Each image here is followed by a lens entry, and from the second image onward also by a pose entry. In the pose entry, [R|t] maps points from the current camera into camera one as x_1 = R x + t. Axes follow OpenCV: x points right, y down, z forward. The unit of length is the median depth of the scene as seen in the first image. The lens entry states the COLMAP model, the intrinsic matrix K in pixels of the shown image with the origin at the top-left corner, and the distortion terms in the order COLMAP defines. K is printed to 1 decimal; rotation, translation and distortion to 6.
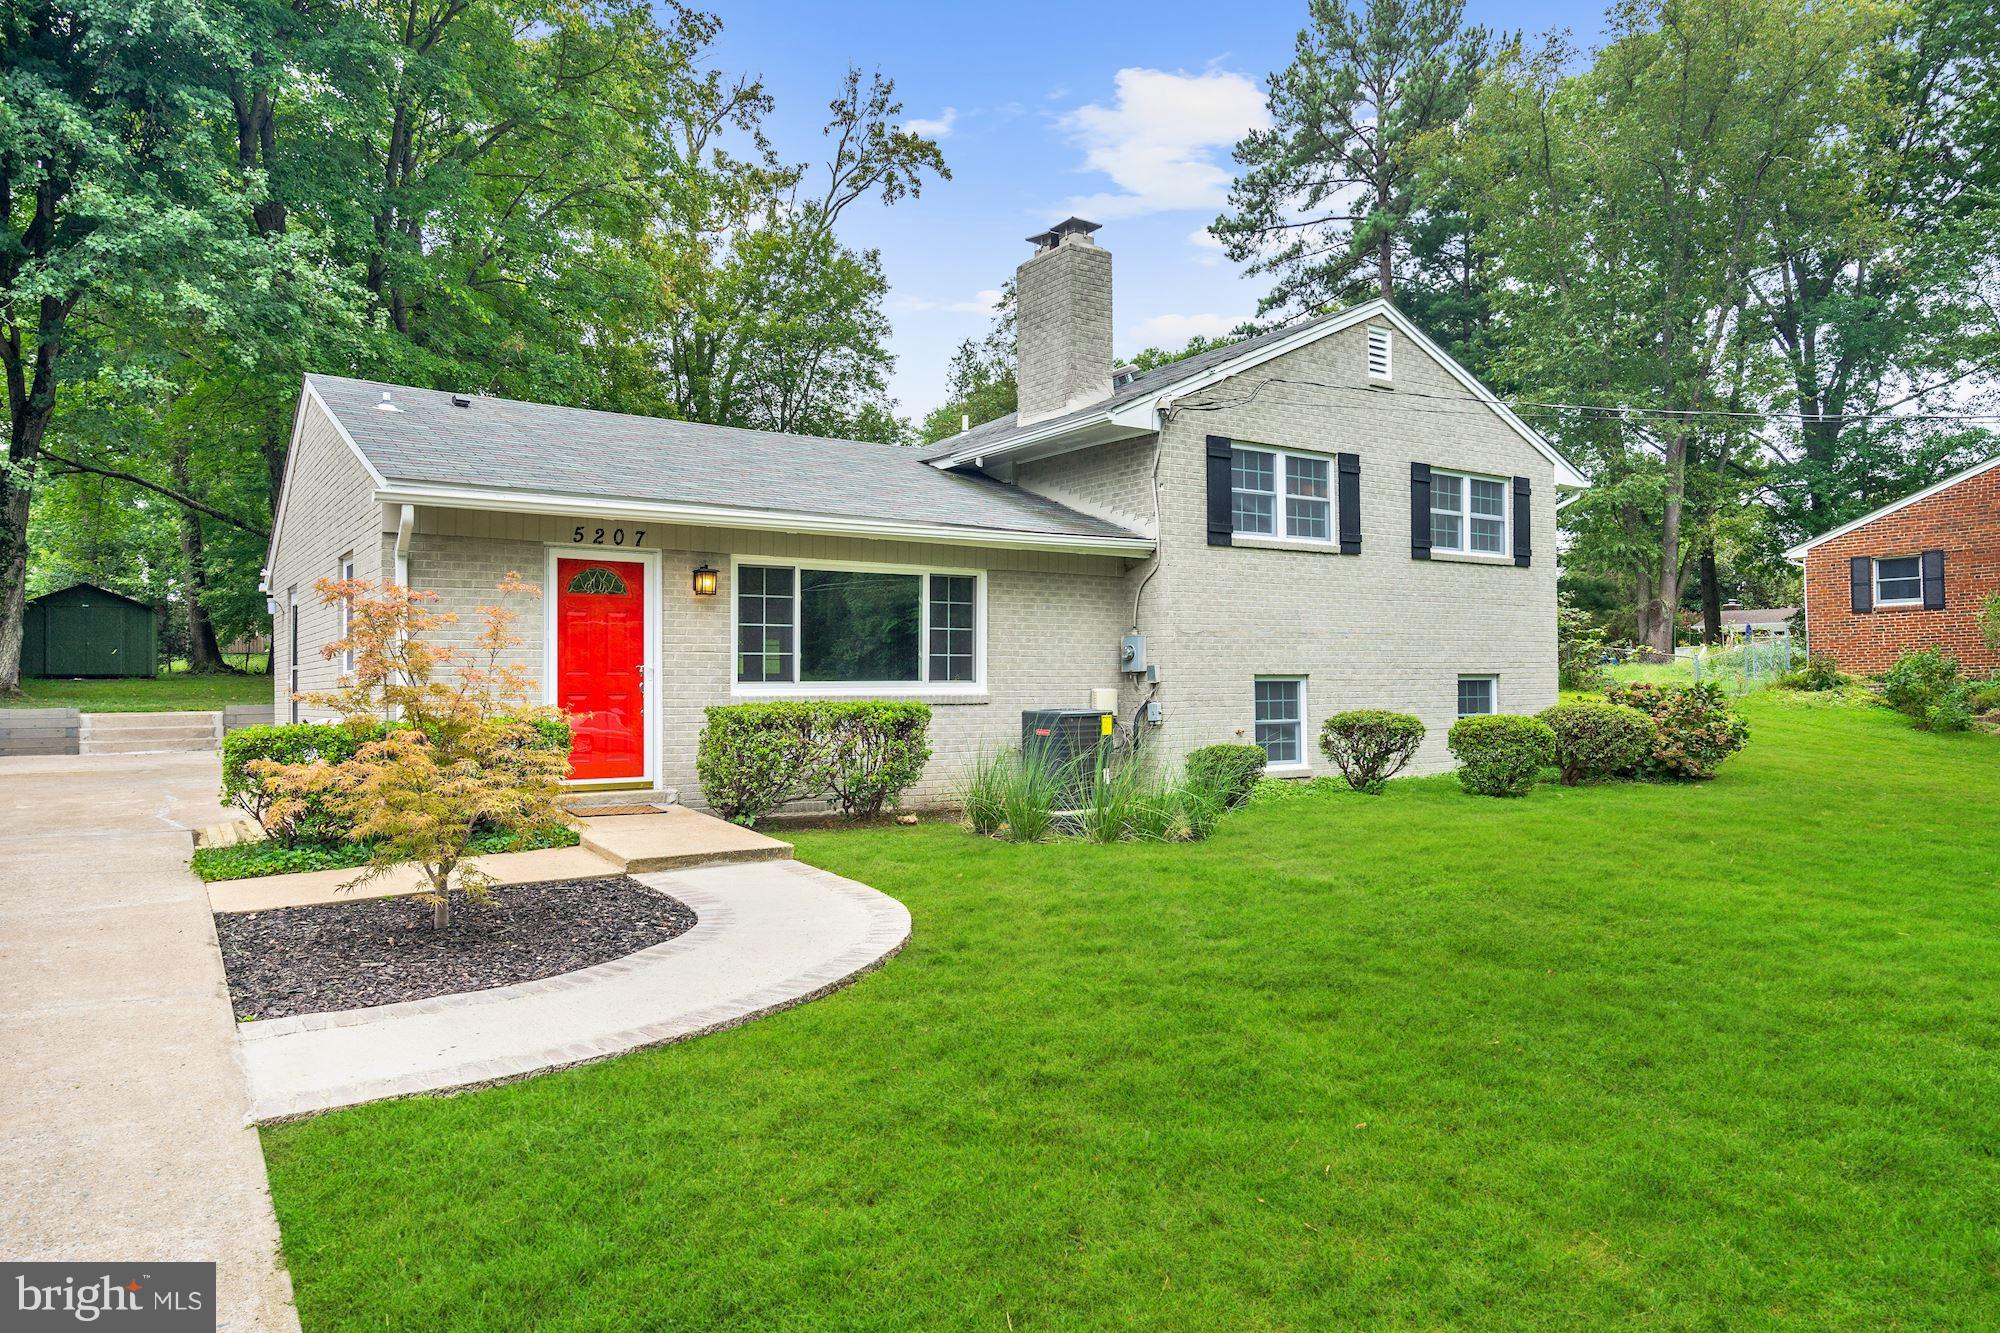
lens RADIAL K [[962.7, 0, 1000.9], [0, 962.7, 660.1], [0, 0, 1]] dist [-0.054190, 0.021375]
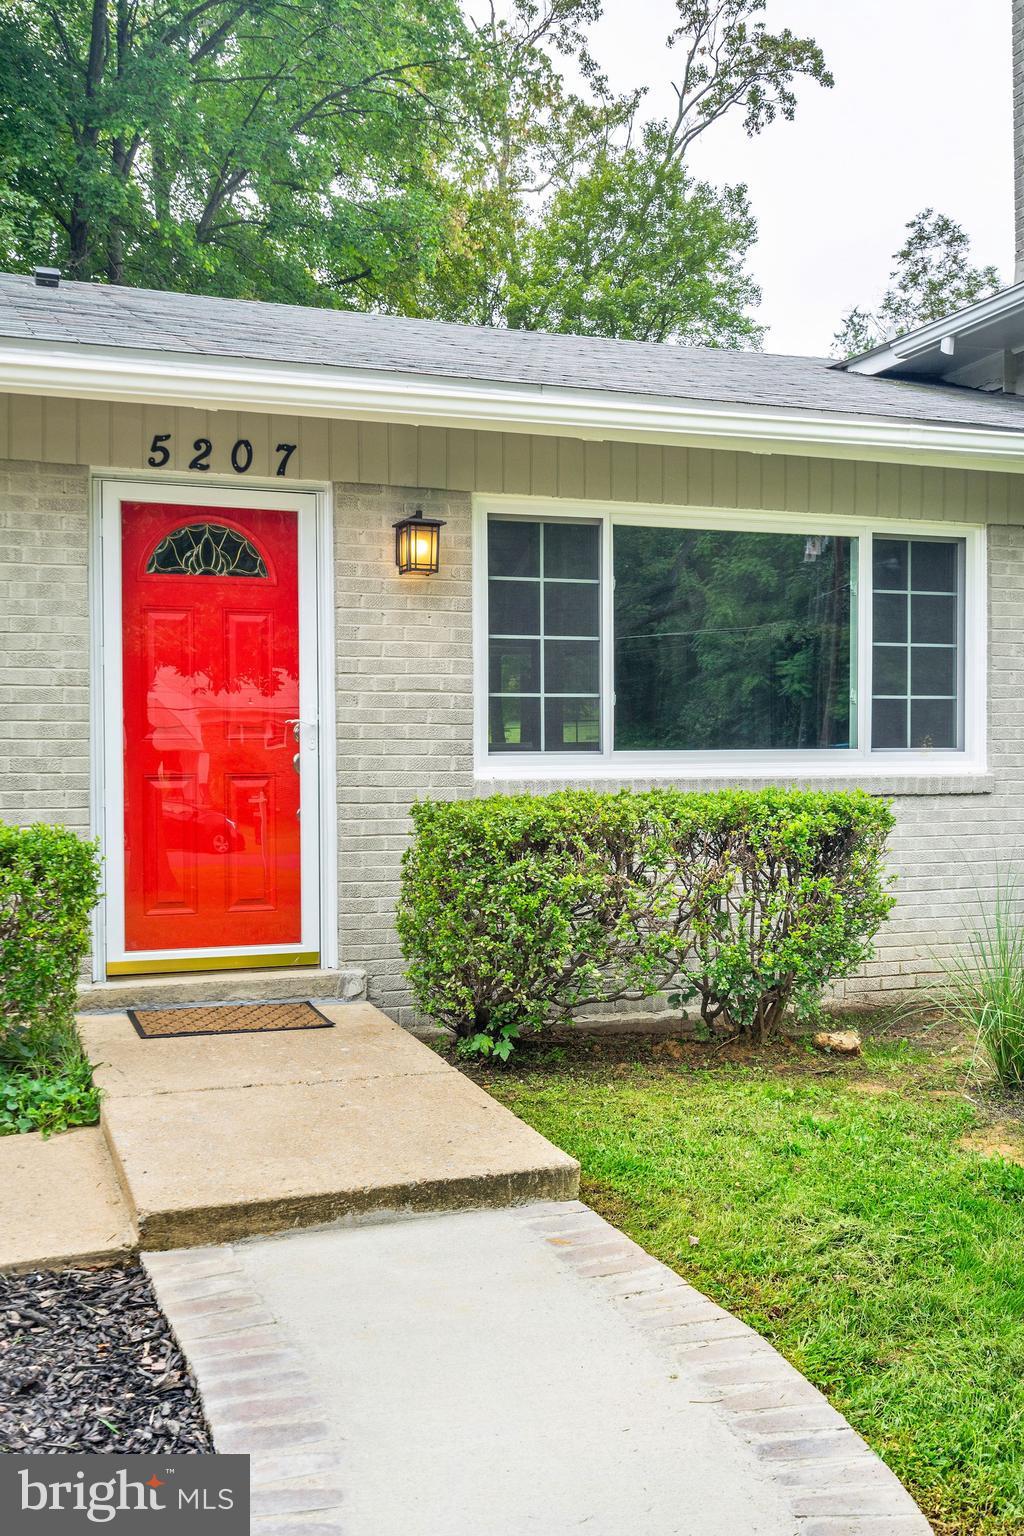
lens RADIAL K [[1095.9, 0, 565.4], [0, 1095.9, 766.3], [0, 0, 1]] dist [0.008519, 0.019372]
pose [[0.960097, -0.001772, -0.279660, -0.074495], [0.010126, 0.999545, 0.028428, 0.014007], [0.279482, -0.030125, 0.959678, 0.446087]]
